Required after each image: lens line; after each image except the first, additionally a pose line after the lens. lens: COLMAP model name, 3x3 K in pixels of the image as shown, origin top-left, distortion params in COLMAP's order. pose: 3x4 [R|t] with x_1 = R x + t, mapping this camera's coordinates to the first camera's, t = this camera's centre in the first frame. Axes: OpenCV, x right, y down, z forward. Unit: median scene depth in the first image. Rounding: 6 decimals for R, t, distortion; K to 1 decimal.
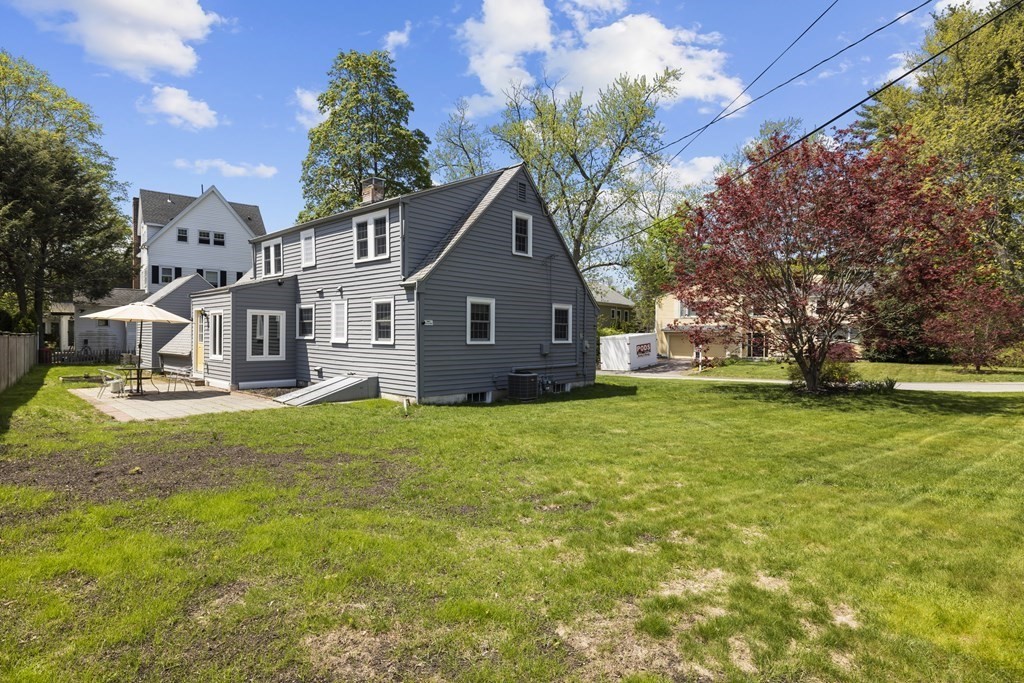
lens RADIAL K [[537.9, 0, 511.9], [0, 537.9, 341.5], [0, 0, 1]] dist [0.000243, -0.001203]
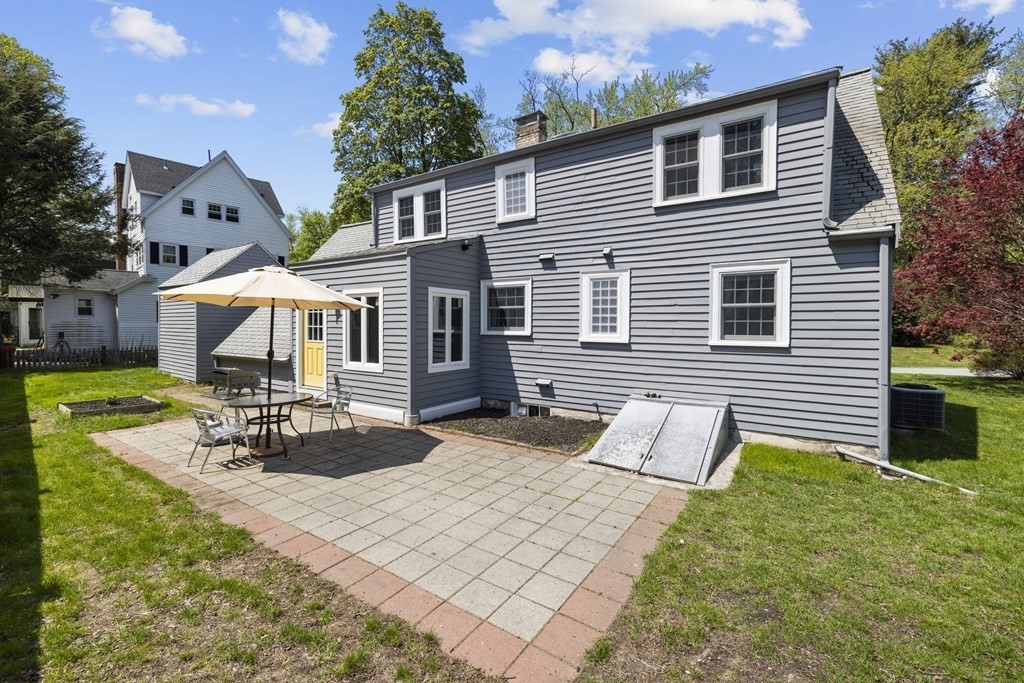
lens RADIAL K [[441.8, 0, 511.7], [0, 441.8, 331.4], [0, 0, 1]] dist [0.003026, 0.000862]
pose [[0.987412, -0.008321, 0.157950, -0.450908], [0.006736, 0.999921, 0.010569, -0.013894], [-0.158026, -0.009372, 0.987391, 0.470420]]
